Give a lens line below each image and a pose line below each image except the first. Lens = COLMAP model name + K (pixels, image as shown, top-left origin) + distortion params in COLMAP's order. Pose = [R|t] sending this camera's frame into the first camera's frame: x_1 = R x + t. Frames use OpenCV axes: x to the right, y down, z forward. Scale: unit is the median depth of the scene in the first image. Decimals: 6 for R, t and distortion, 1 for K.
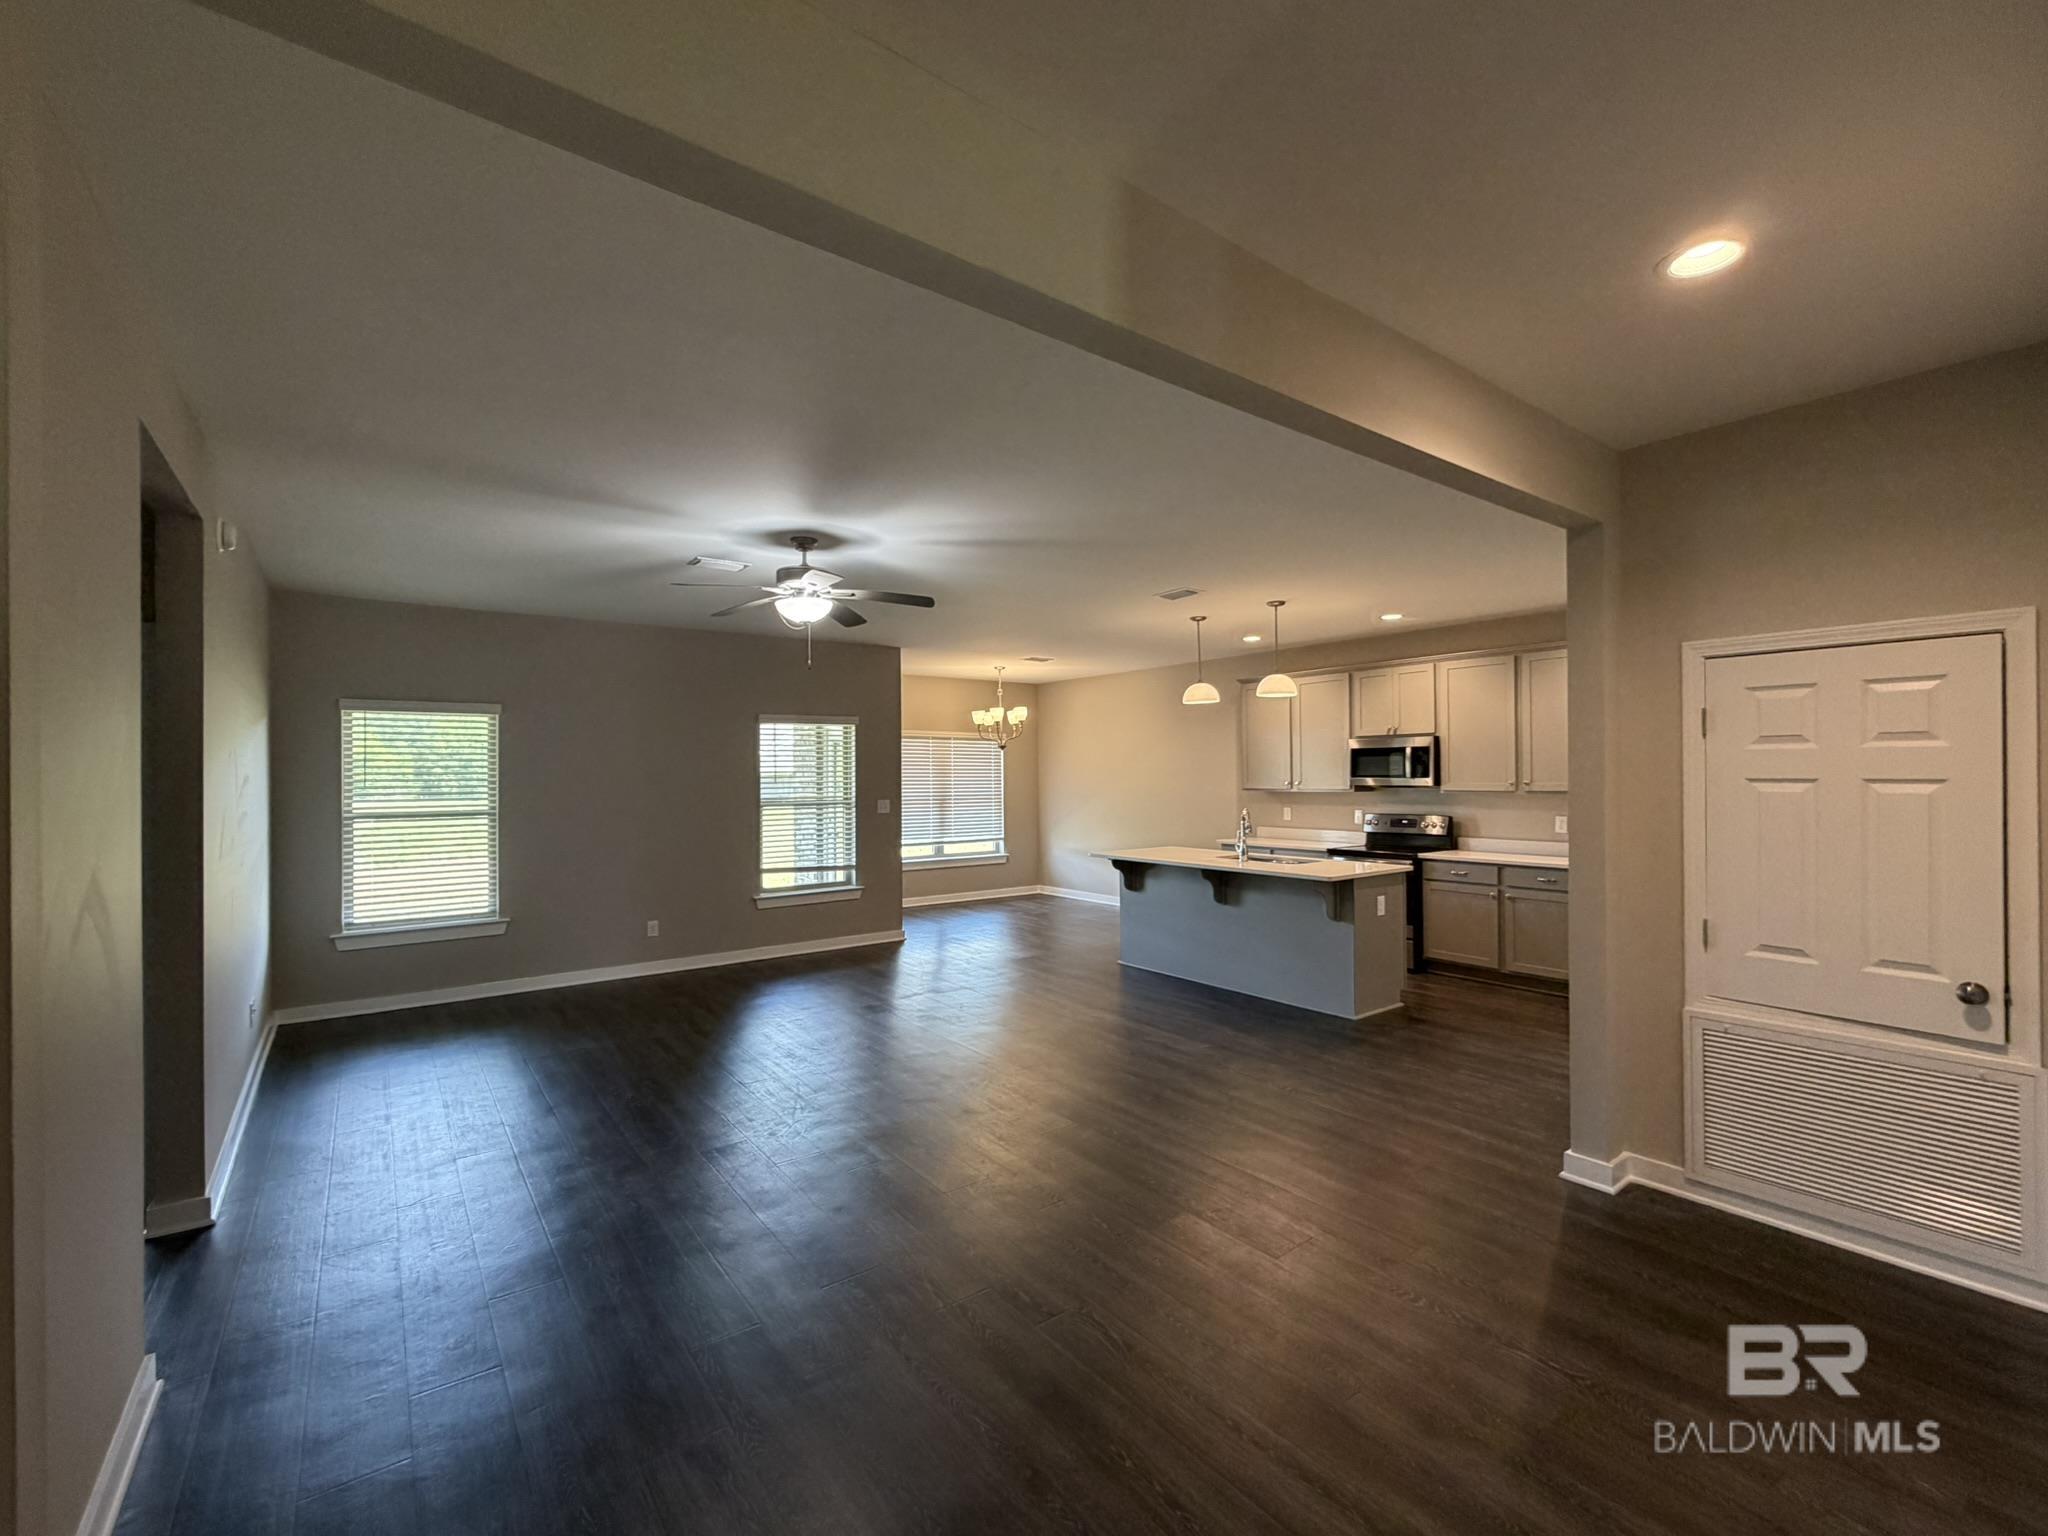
lens RADIAL K [[879.6, 0, 1024.0], [0, 879.6, 768.0], [0, 0, 1]] dist [-0.001392, -0.000616]
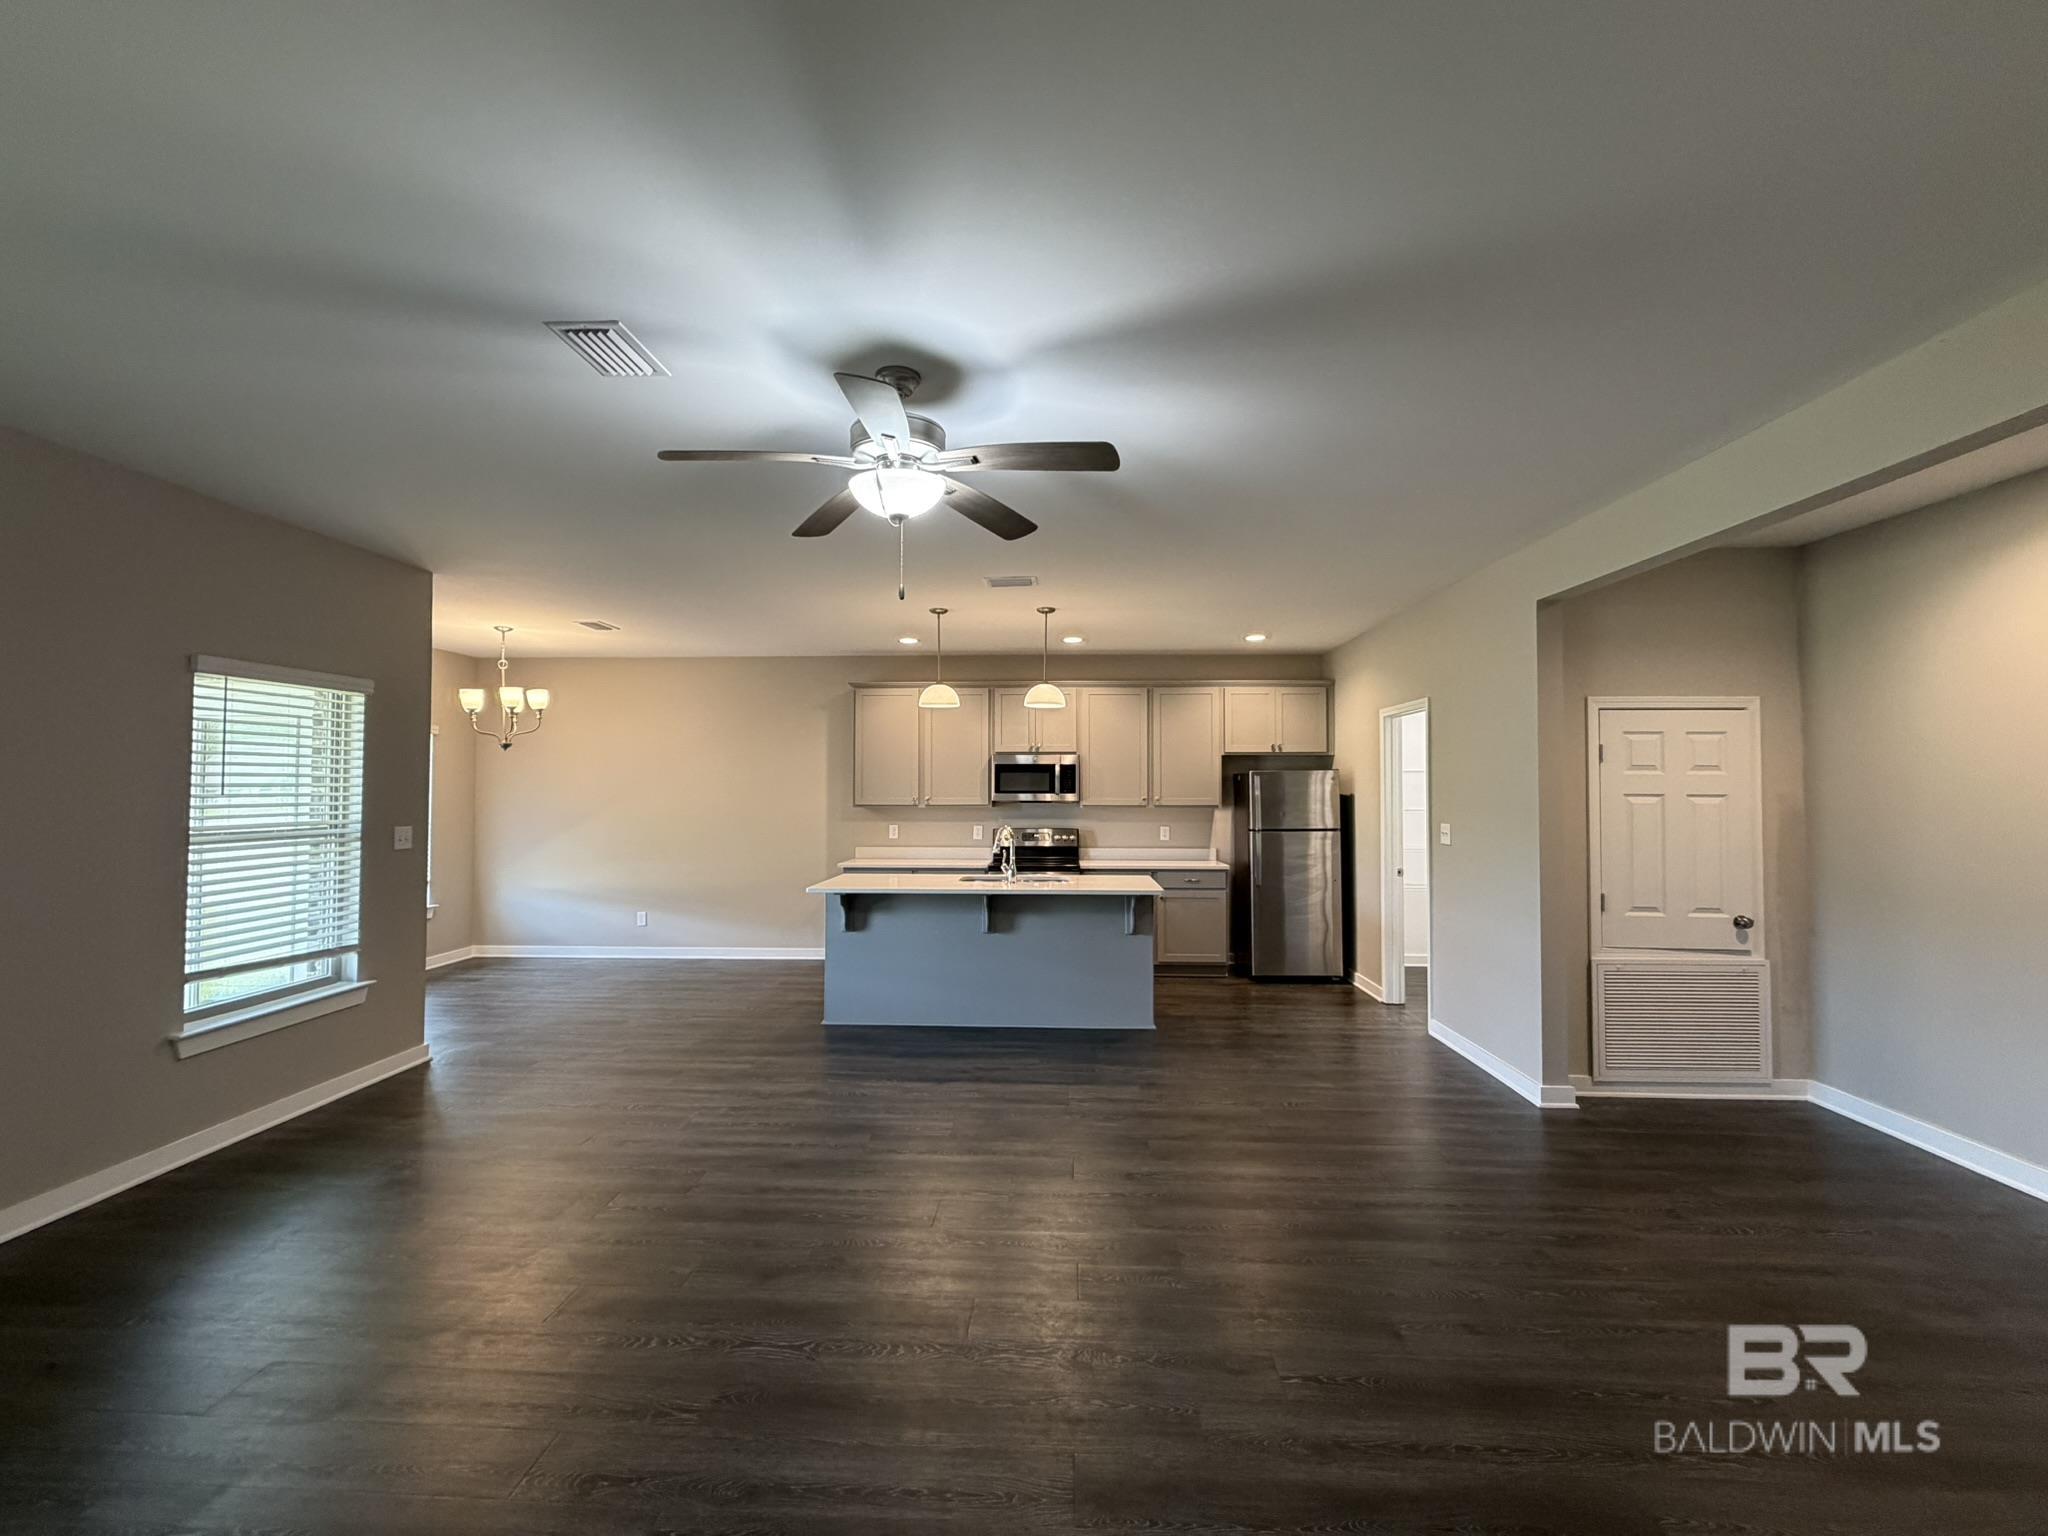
lens RADIAL K [[879.6, 0, 1024.0], [0, 879.6, 768.0], [0, 0, 1]] dist [-0.001392, -0.000616]
pose [[0.637614, 0.028421, 0.769832, -0.401141], [-0.013060, 0.999574, -0.026086, 0.008469], [-0.770245, 0.006578, 0.637714, 0.356862]]
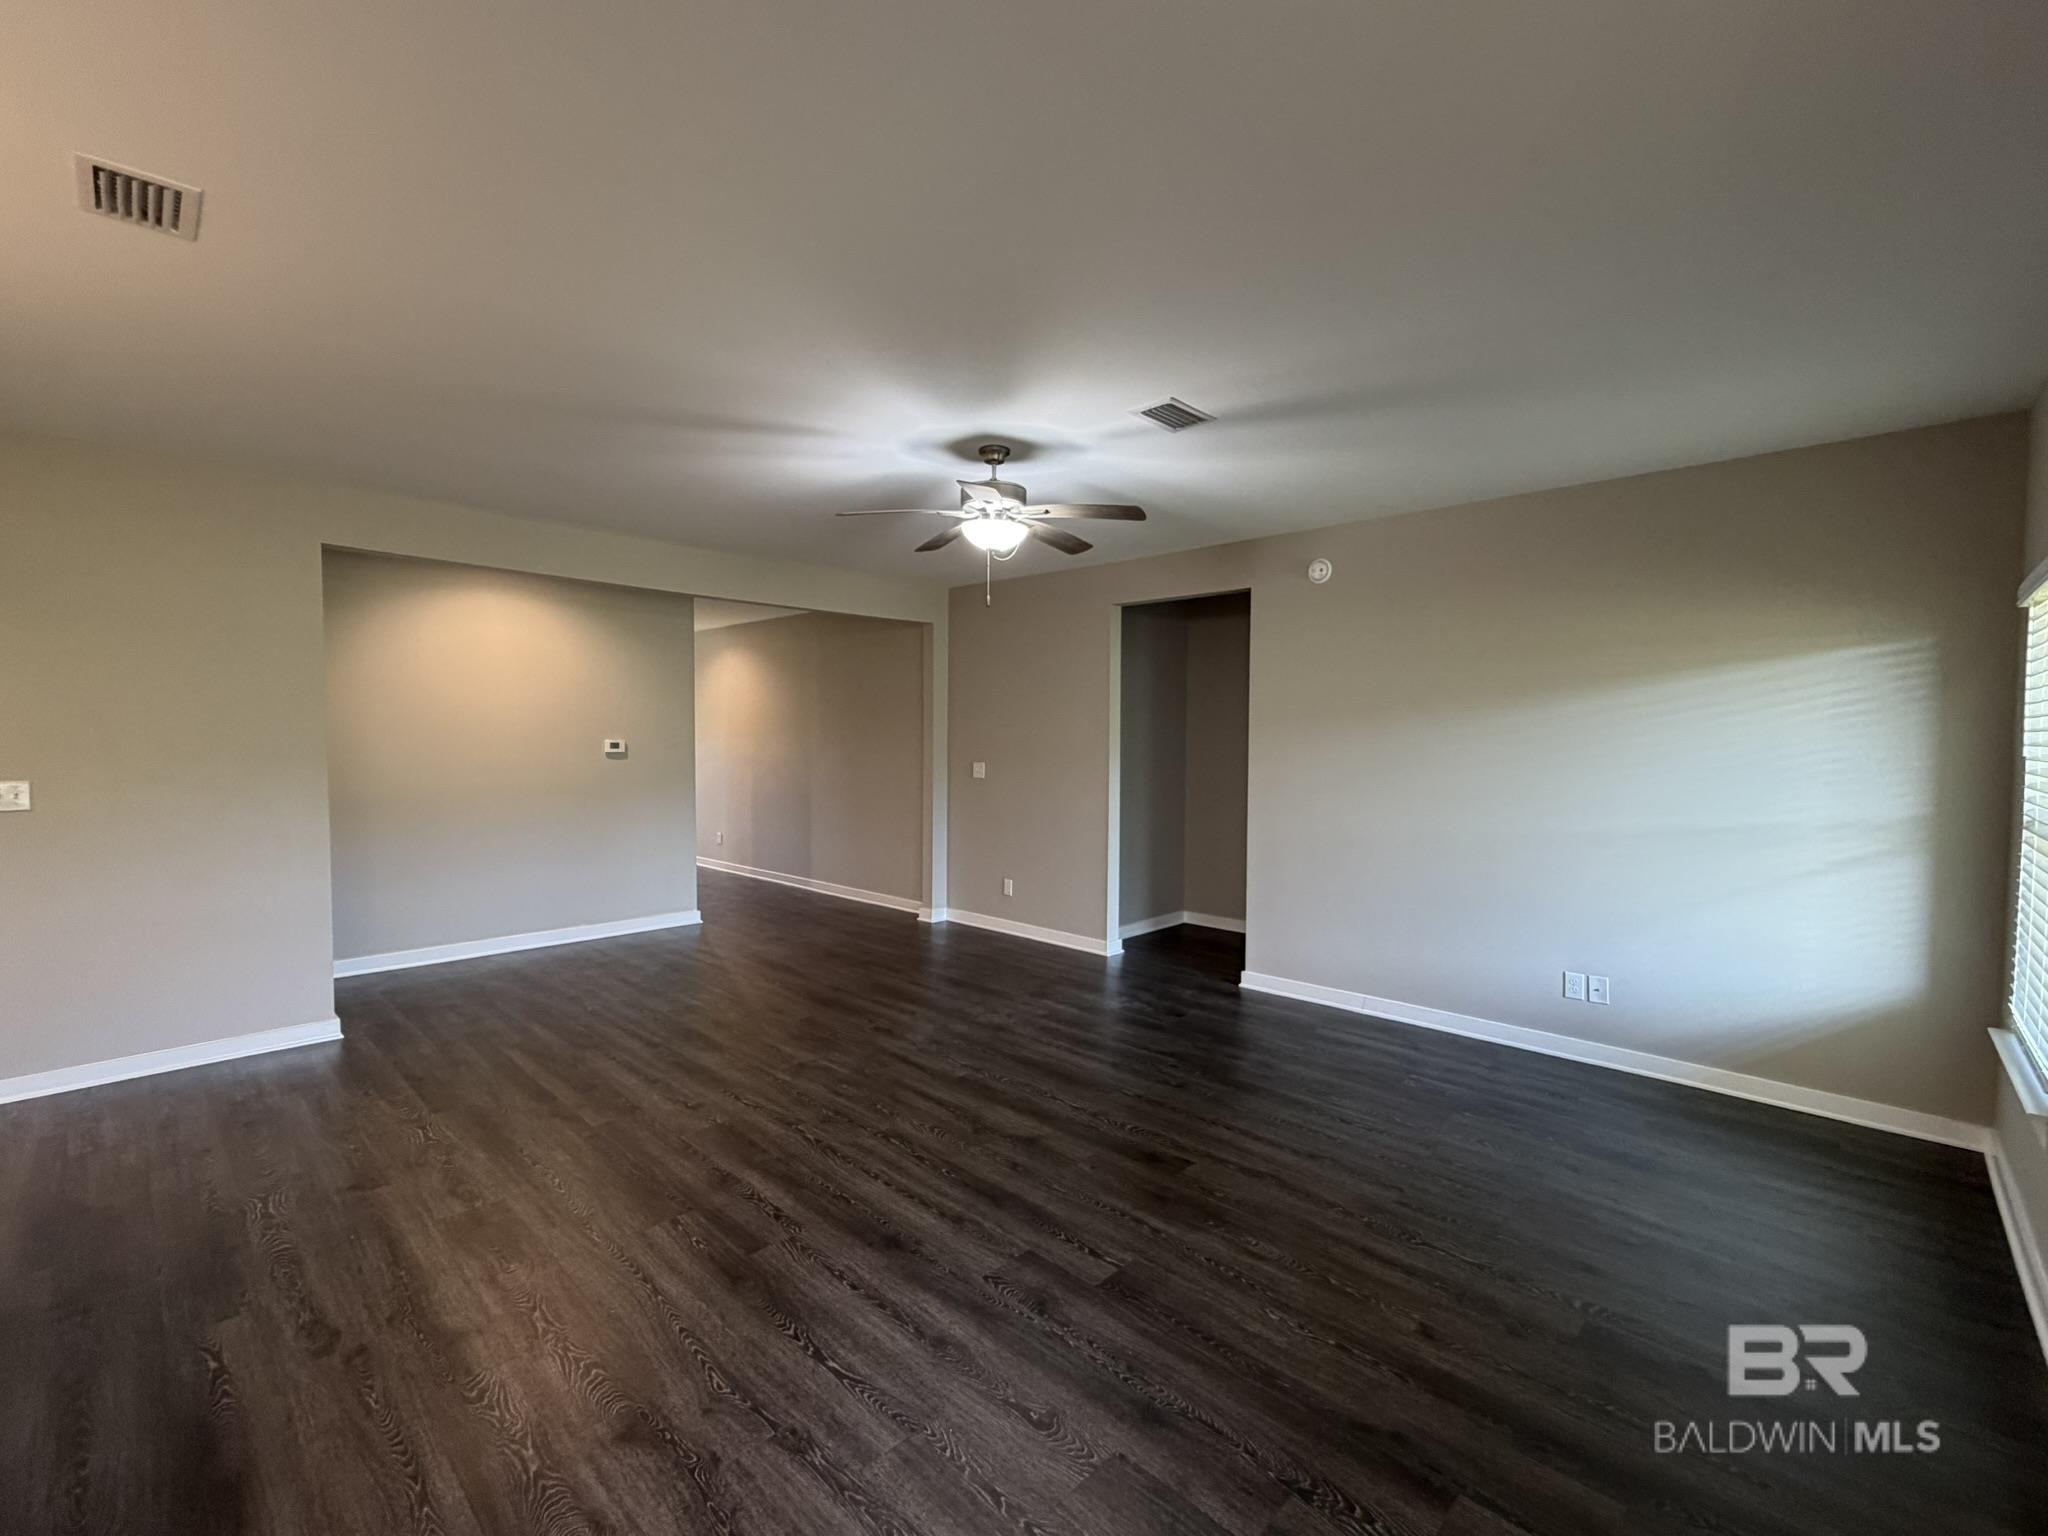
lens RADIAL K [[879.6, 0, 1024.0], [0, 879.6, 768.0], [0, 0, 1]] dist [-0.001392, -0.000616]
pose [[-0.986619, 0.007067, -0.162889, -0.087604], [0.002455, 0.999591, 0.028498, 0.011004], [0.163024, 0.027717, -0.986233, 1.155675]]
